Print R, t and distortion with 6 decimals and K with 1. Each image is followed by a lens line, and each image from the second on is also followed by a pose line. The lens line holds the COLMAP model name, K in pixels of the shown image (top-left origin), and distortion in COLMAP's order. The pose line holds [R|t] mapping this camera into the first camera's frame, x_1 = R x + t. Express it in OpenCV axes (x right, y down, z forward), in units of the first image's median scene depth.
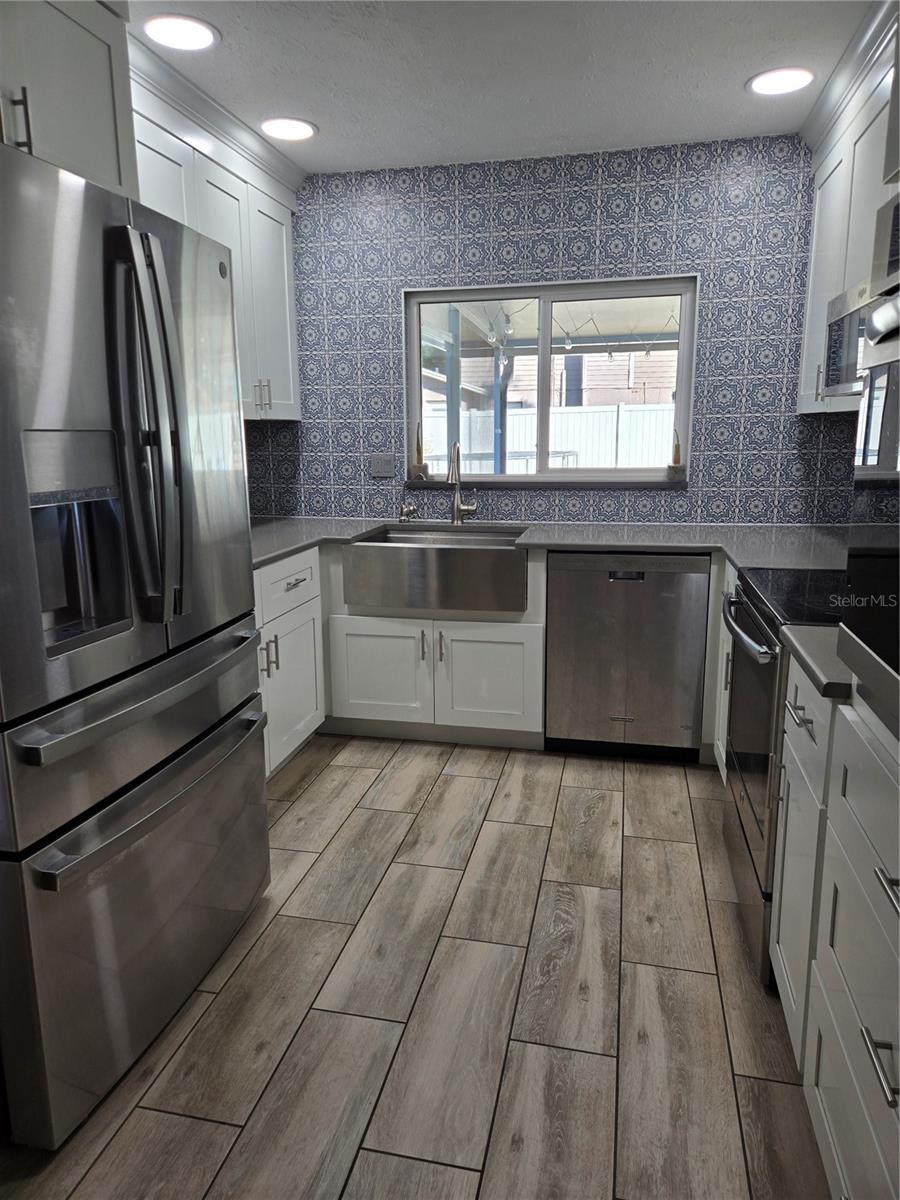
lens RADIAL K [[799.7, 0, 448.5], [0, 799.7, 596.2], [0, 0, 1]] dist [0.070975, -0.061303]
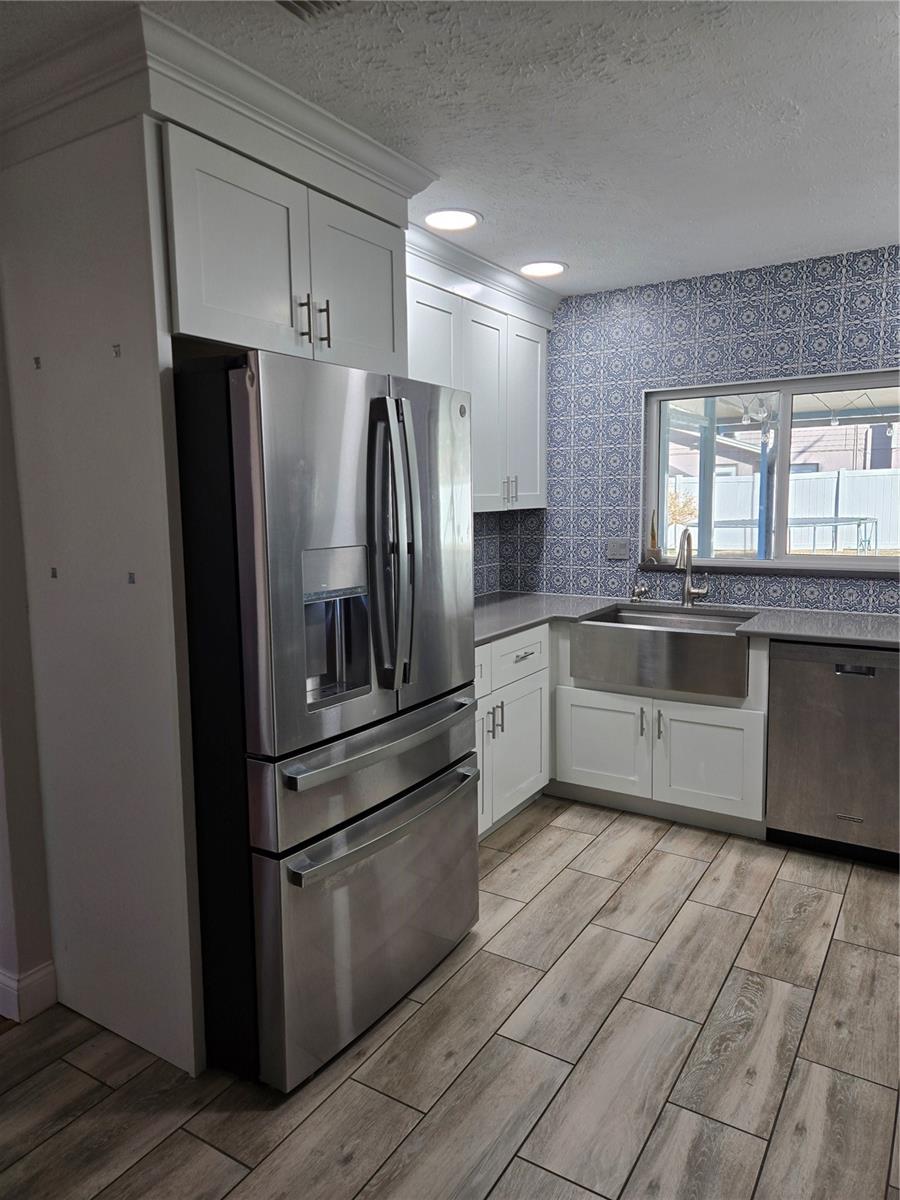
lens RADIAL K [[799.7, 0, 451.6], [0, 799.7, 593.8], [0, 0, 1]] dist [0.070975, -0.061303]
pose [[0.943170, 0.035656, -0.330393, 0.099864], [-0.061409, 0.995805, -0.067837, -0.025559], [0.326588, 0.084271, 0.941402, -0.123272]]
